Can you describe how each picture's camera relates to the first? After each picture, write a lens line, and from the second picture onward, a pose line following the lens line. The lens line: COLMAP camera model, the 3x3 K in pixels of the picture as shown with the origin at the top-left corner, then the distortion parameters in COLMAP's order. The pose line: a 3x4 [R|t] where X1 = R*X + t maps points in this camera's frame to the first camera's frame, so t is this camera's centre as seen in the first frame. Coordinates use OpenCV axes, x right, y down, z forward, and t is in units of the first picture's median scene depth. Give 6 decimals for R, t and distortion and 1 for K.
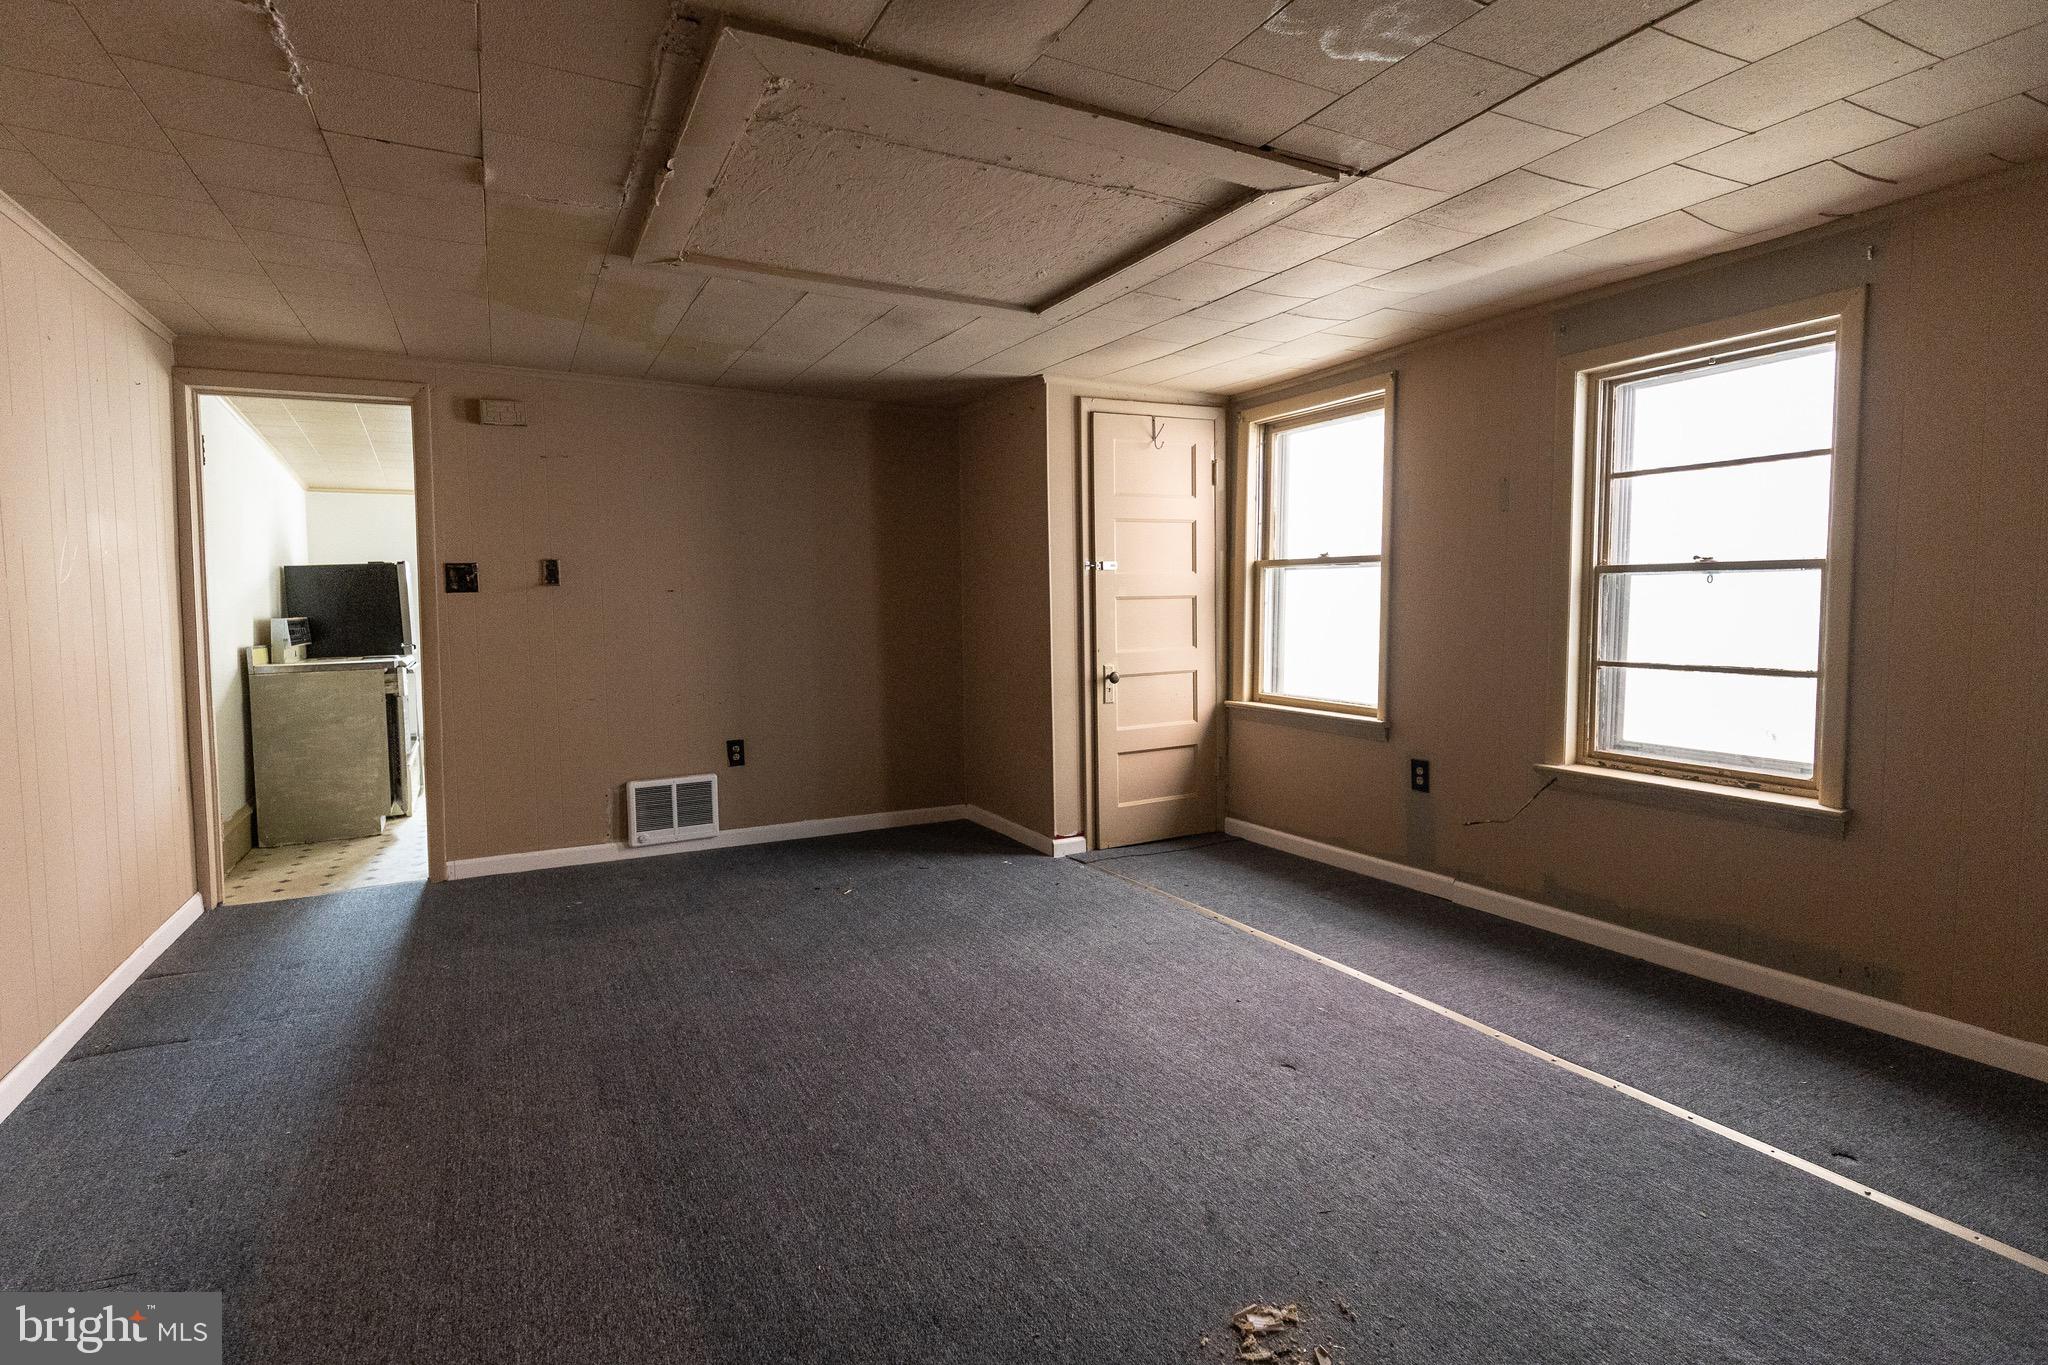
lens RADIAL K [[976.8, 0, 976.3], [0, 976.8, 673.3], [0, 0, 1]] dist [0.002279, 0.000237]
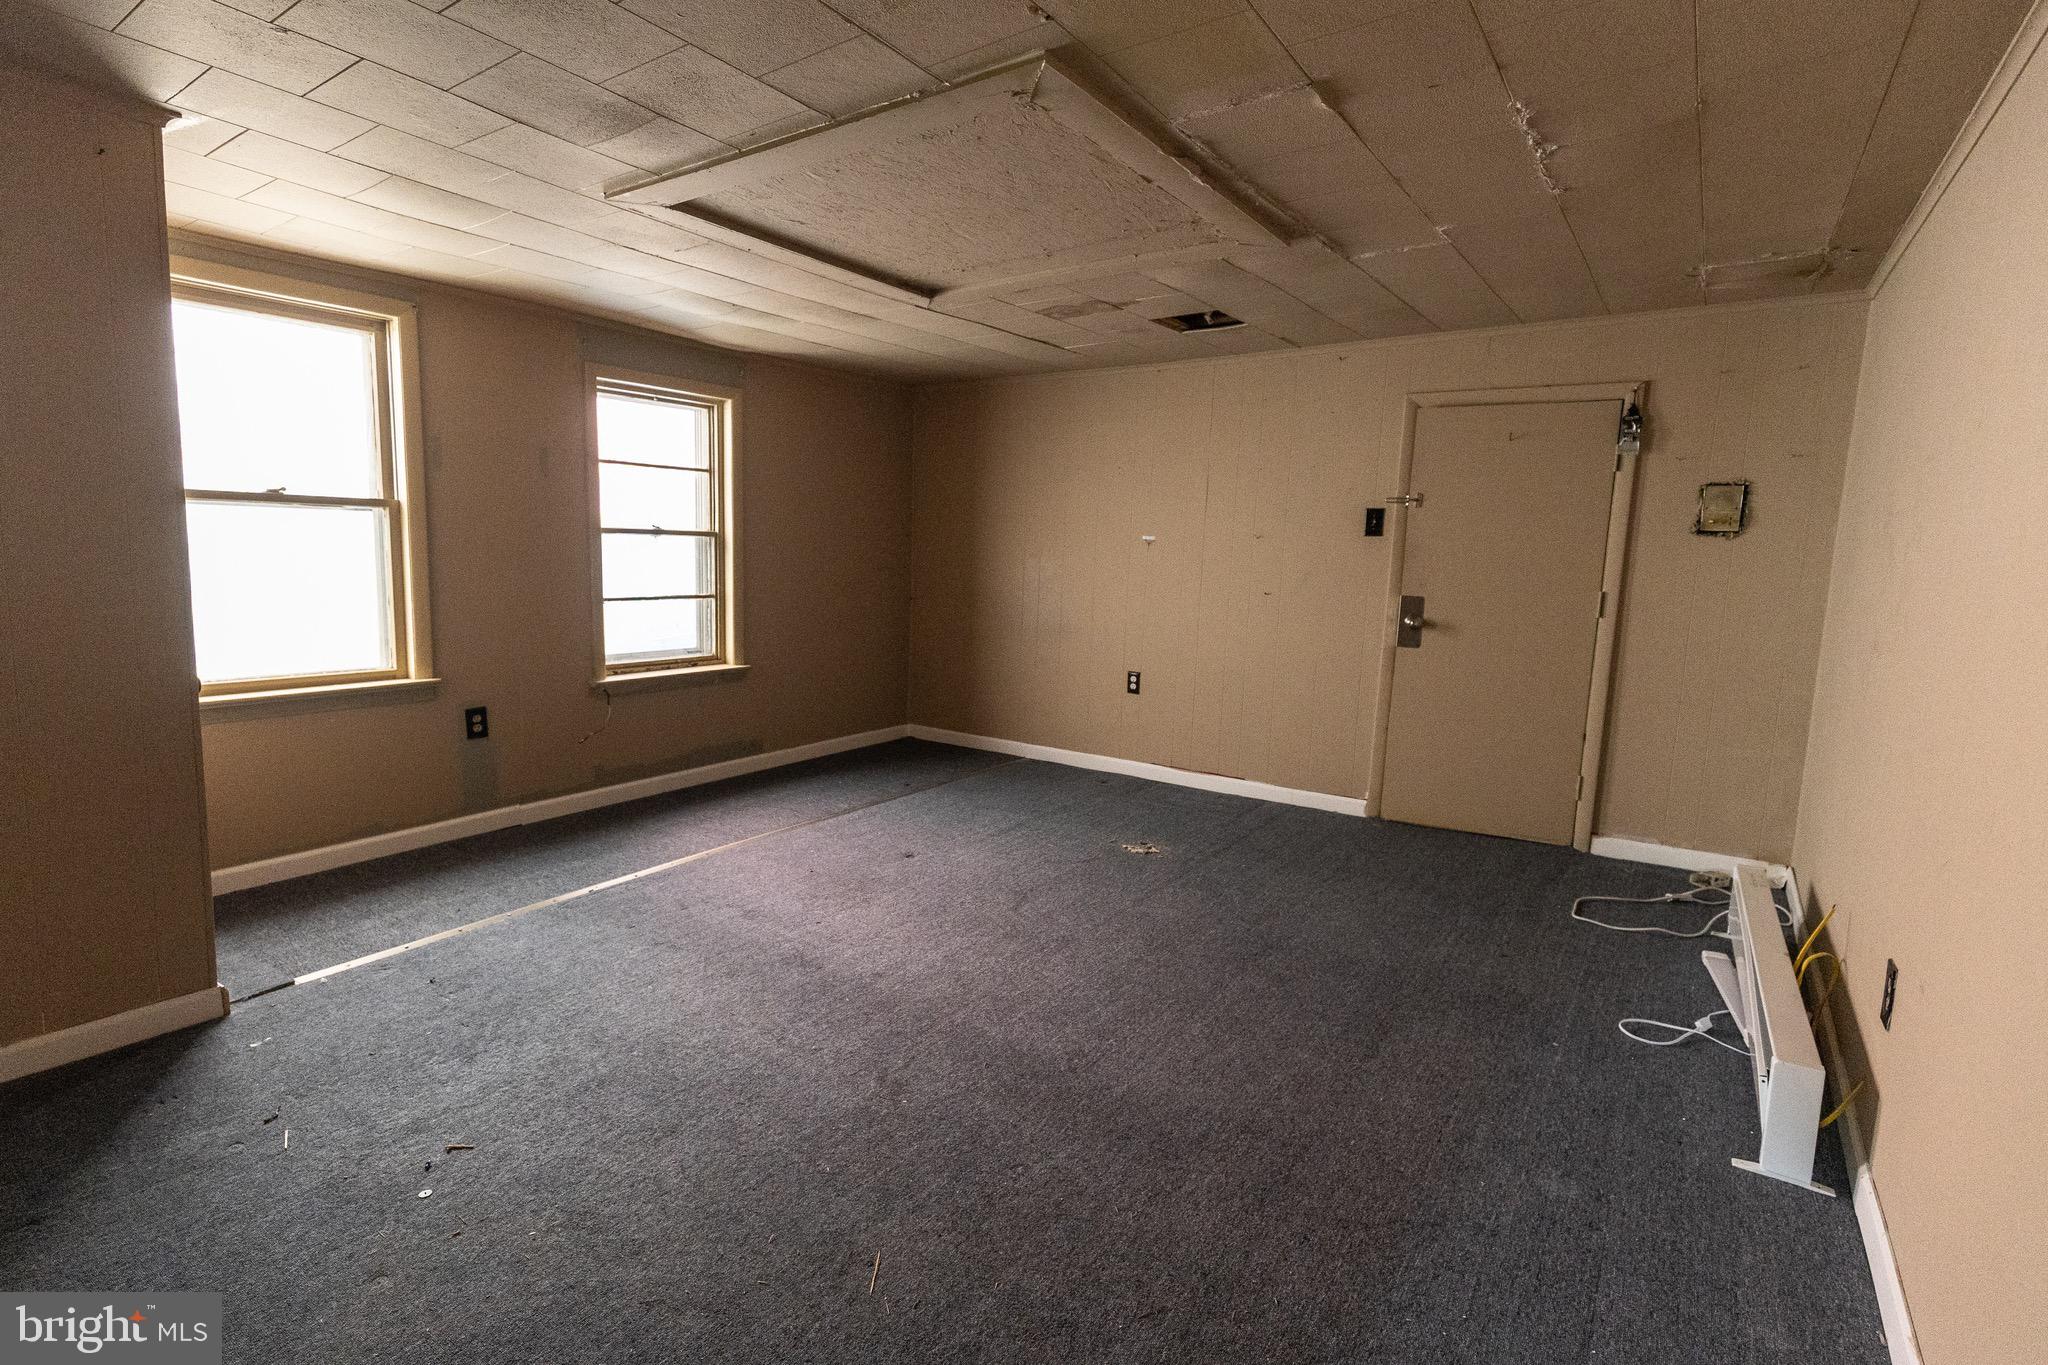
lens RADIAL K [[976.8, 0, 976.3], [0, 976.8, 673.3], [0, 0, 1]] dist [0.002279, 0.000237]
pose [[-0.459117, -0.120704, 0.880137, -0.801185], [0.043539, 0.986479, 0.157999, -0.101170], [-0.887308, 0.110861, -0.447654, 1.154863]]
